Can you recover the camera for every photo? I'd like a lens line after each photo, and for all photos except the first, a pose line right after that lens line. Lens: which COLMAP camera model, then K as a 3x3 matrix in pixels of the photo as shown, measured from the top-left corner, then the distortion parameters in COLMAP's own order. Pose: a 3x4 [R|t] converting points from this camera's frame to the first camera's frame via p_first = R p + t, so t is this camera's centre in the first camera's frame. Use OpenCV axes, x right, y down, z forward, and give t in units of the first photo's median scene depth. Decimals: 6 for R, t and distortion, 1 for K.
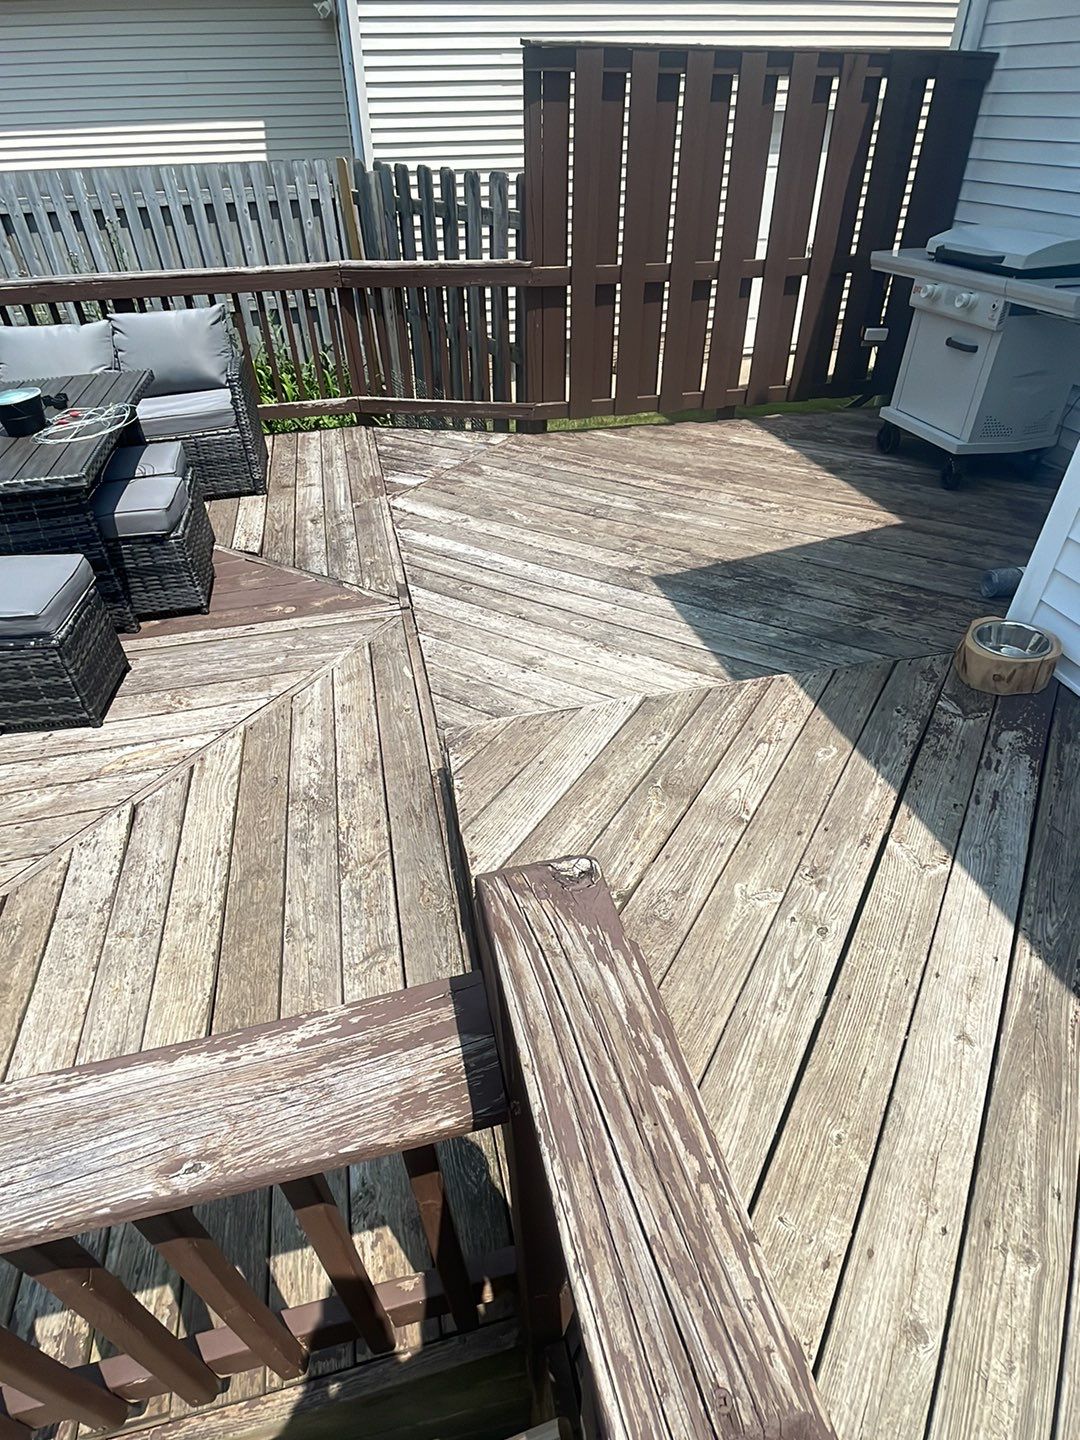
lens RADIAL K [[770.6, 0, 531.6], [0, 770.6, 712.6], [0, 0, 1]] dist [0.036200, -0.032607]
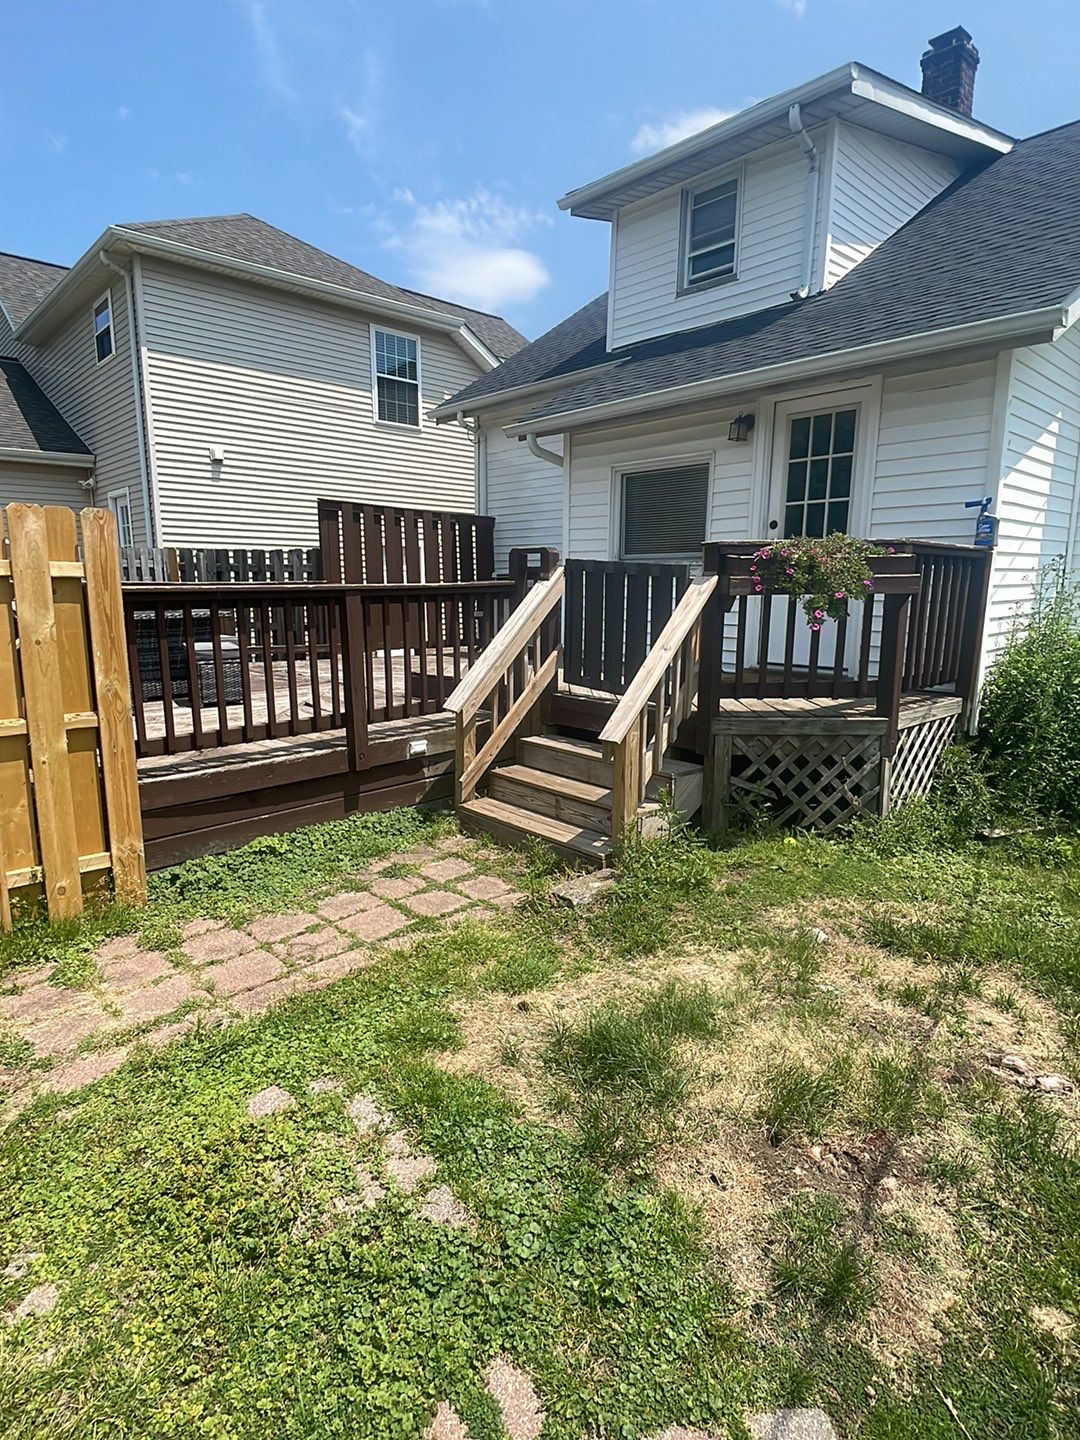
lens RADIAL K [[770.6, 0, 540.6], [0, 770.6, 725.0], [0, 0, 1]] dist [0.036200, -0.032607]
pose [[0.856233, -0.075214, 0.511085, -0.814310], [0.303411, 0.873940, -0.379699, 0.998566], [-0.418098, 0.480179, 0.771117, -0.919075]]
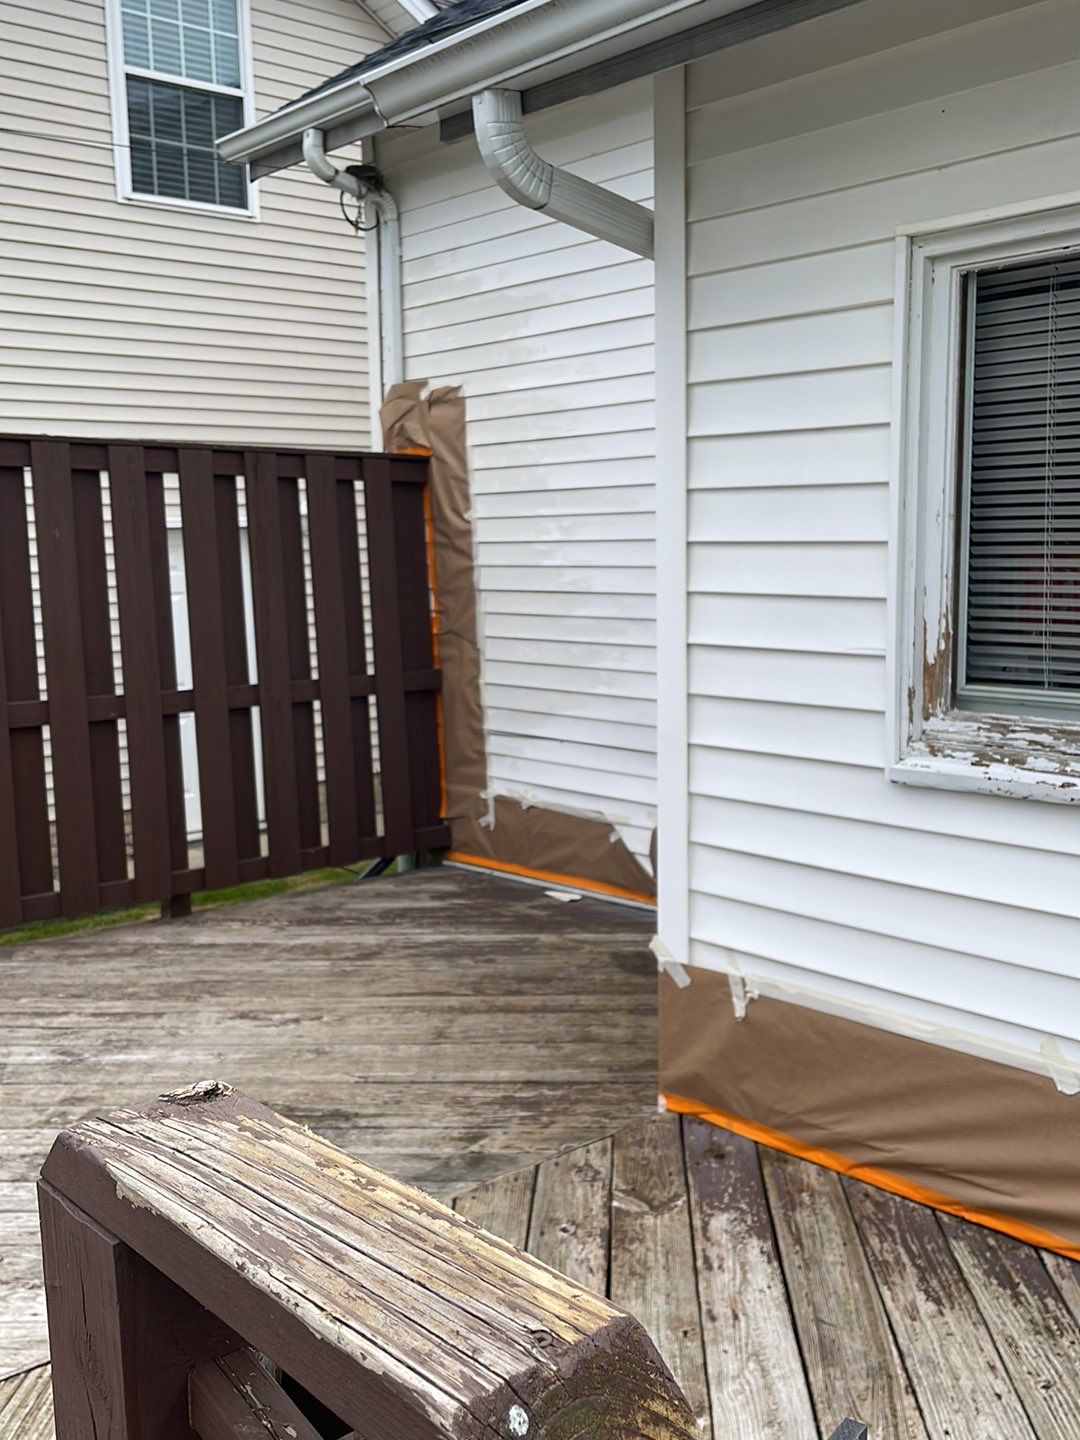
lens RADIAL K [[1433.7, 0, 531.7], [0, 1433.7, 719.1], [0, 0, 1]] dist [0.044197, 0.000000]
pose [[0.877043, -0.063654, 0.476175, -0.051572], [0.300529, 0.845988, -0.440440, 0.108399], [-0.374803, 0.529390, 0.761098, -0.059775]]
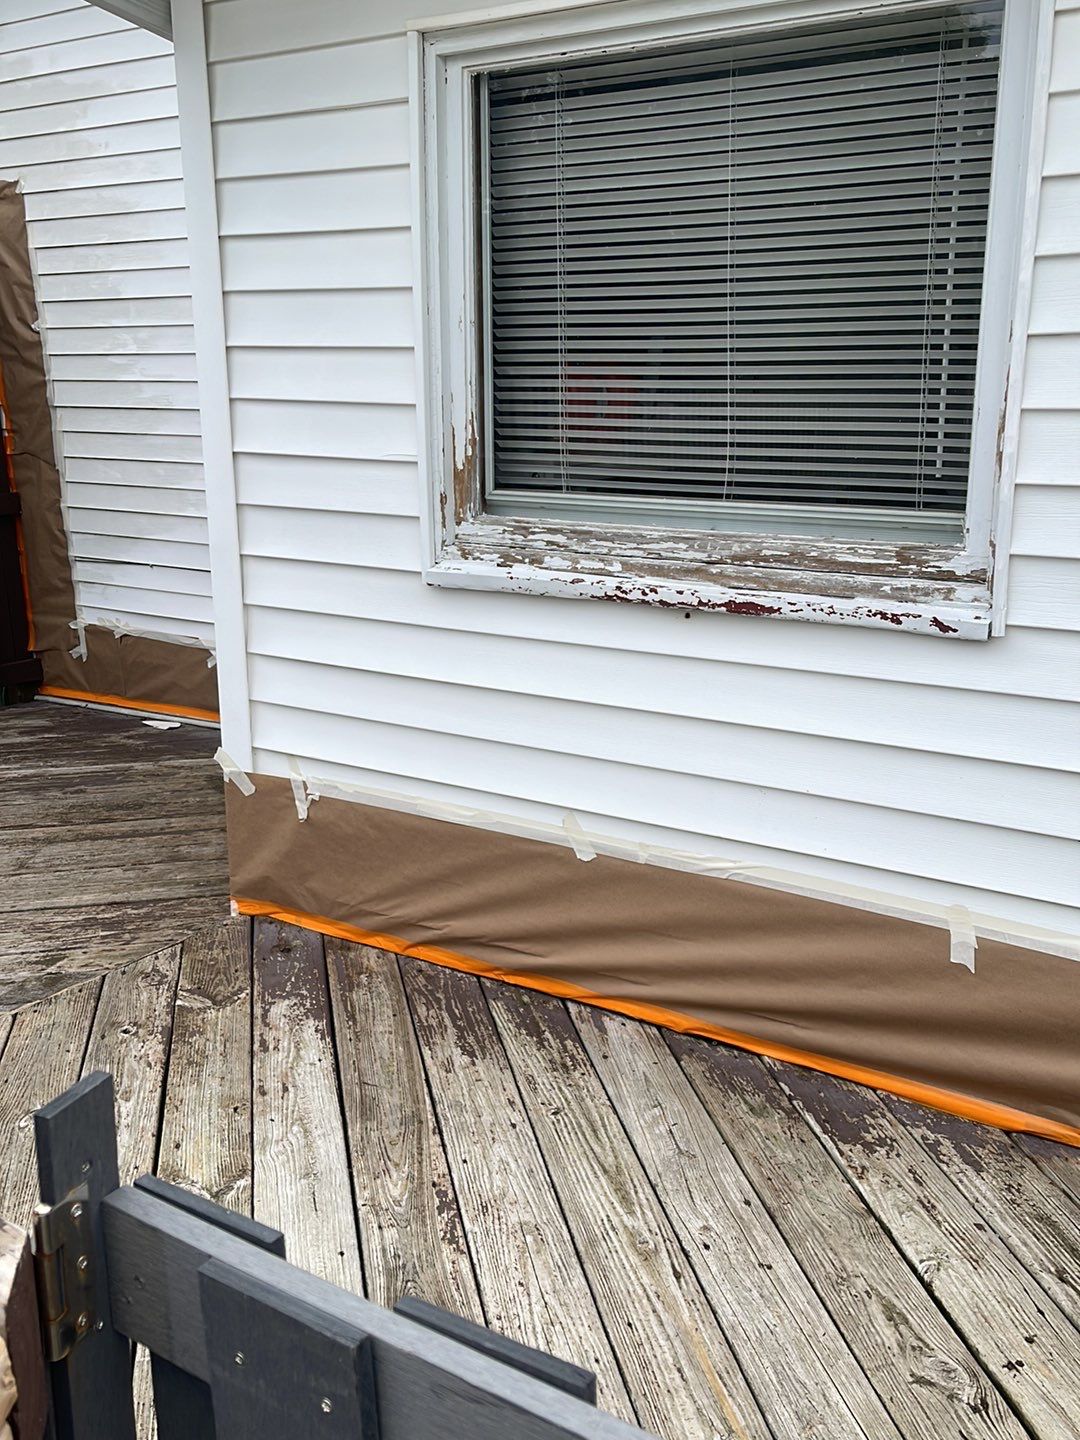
lens RADIAL K [[1433.7, 0, 521.0], [0, 1433.7, 719.8], [0, 0, 1]] dist [0.044197, 0.000000]
pose [[0.734866, -0.158791, 0.659361, -0.019327], [0.415654, 0.873670, -0.252849, 0.147860], [-0.535914, 0.459876, 0.708033, -0.090574]]
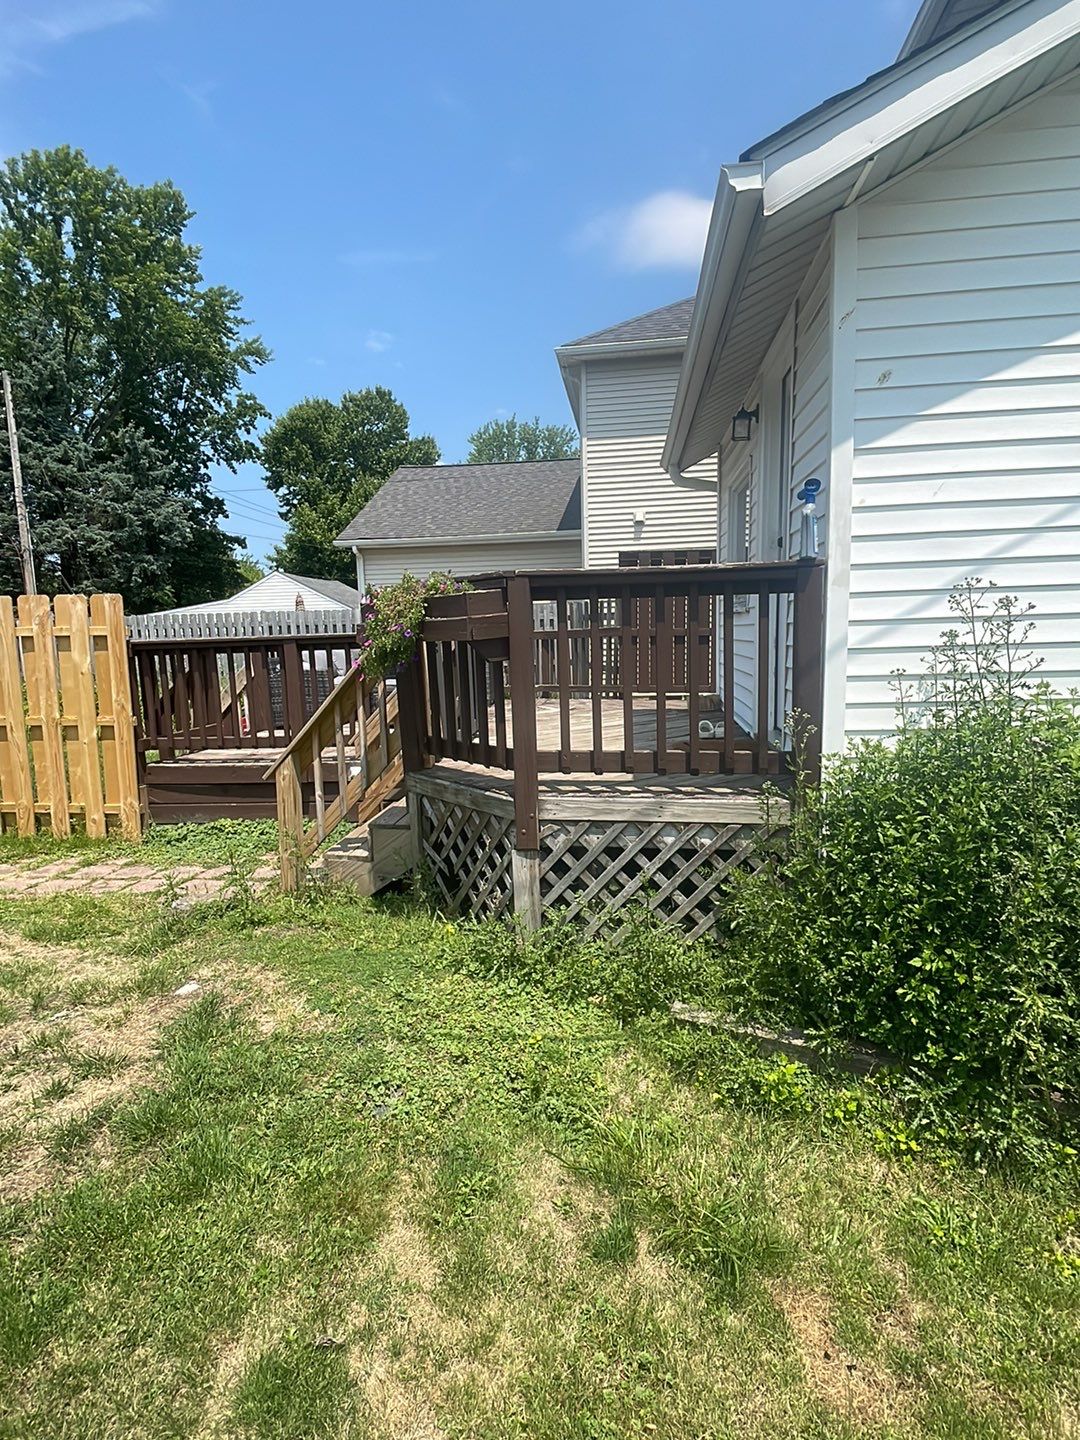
lens RADIAL K [[770.6, 0, 547.8], [0, 770.6, 725.4], [0, 0, 1]] dist [0.036200, -0.032607]
pose [[0.947385, 0.031038, -0.318589, 0.699973], [-0.188367, 0.858768, -0.476482, 1.058567], [0.258805, 0.511424, 0.819430, -1.020729]]
